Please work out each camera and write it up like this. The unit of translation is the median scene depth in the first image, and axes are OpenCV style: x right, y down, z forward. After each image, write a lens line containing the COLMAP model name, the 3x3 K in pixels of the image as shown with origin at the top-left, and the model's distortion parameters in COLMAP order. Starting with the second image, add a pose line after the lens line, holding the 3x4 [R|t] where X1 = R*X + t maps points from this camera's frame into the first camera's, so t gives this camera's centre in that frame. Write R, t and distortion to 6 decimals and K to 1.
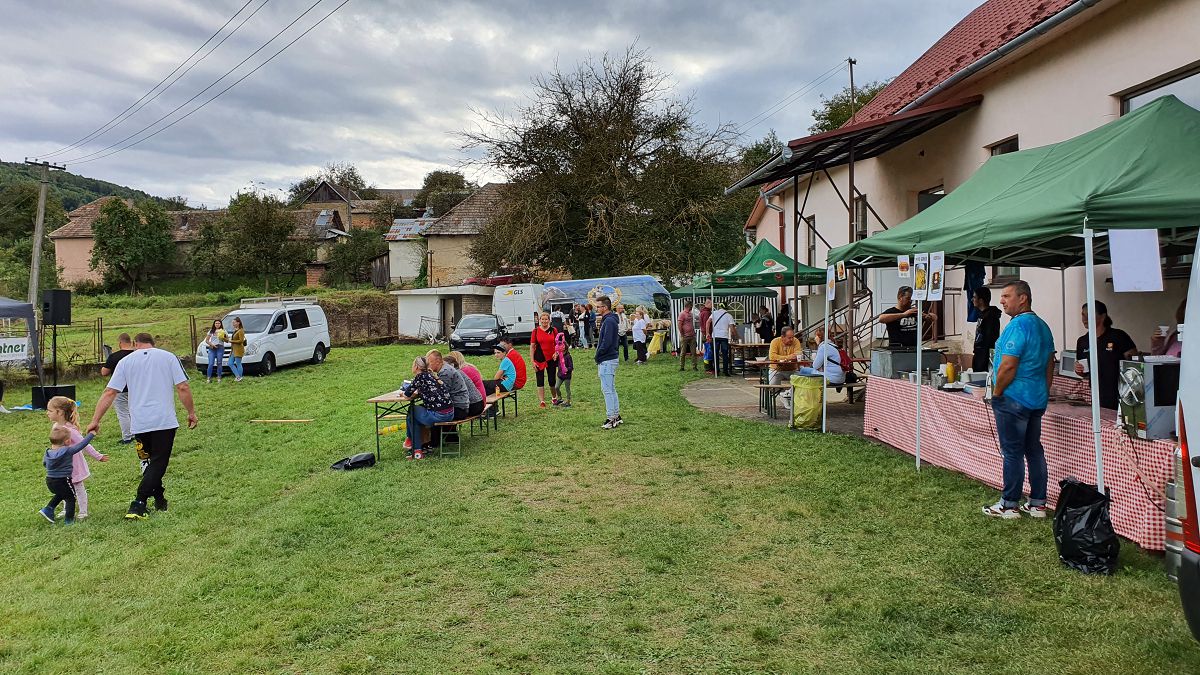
lens RADIAL K [[919.1, 0, 609.0], [0, 919.1, 339.7], [0, 0, 1]] dist [0.189271, -0.474892]
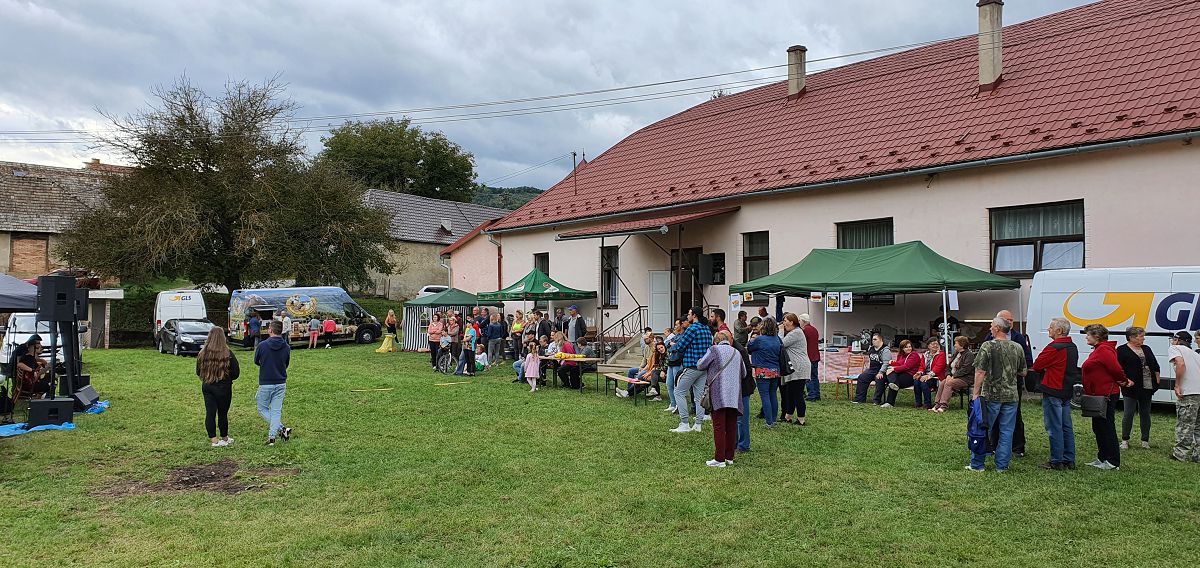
lens RADIAL K [[930.2, 0, 594.2], [0, 930.2, 310.9], [0, 0, 1]] dist [0.081414, -0.008430]
pose [[0.822250, 0.015687, 0.568910, -0.262051], [0.009620, 0.999094, -0.041452, 0.008594], [-0.569045, 0.039557, 0.821355, -0.109637]]
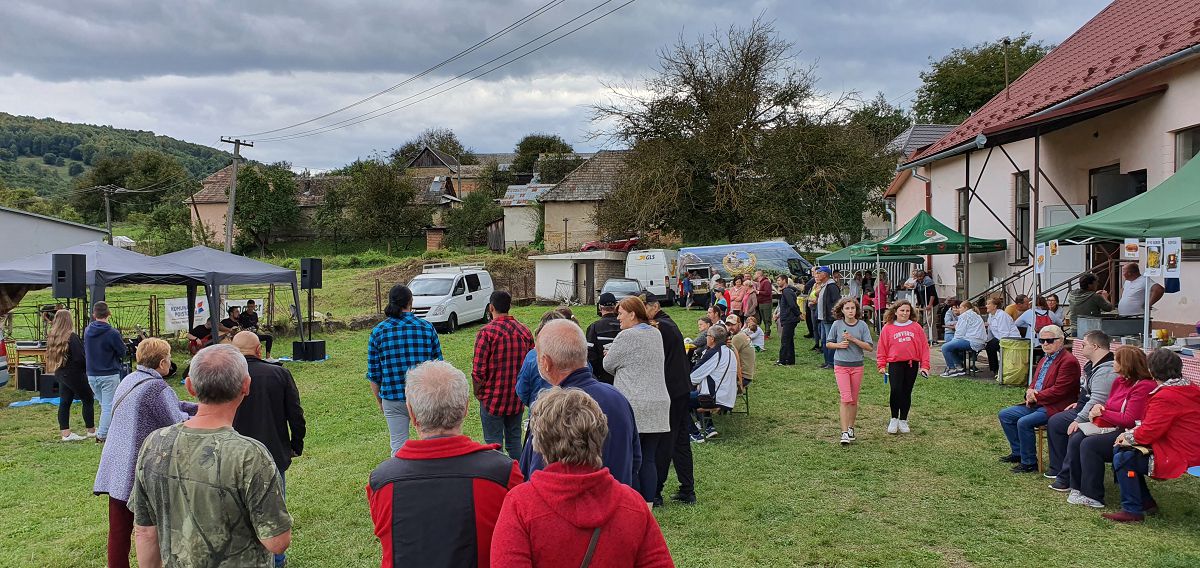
lens RADIAL K [[930.2, 0, 594.2], [0, 930.2, 310.9], [0, 0, 1]] dist [0.081414, -0.008430]
pose [[0.994761, 0.008077, -0.101911, -0.043189], [-0.007025, 0.999918, 0.010676, -0.000957], [0.101989, -0.009904, 0.994736, -0.051049]]
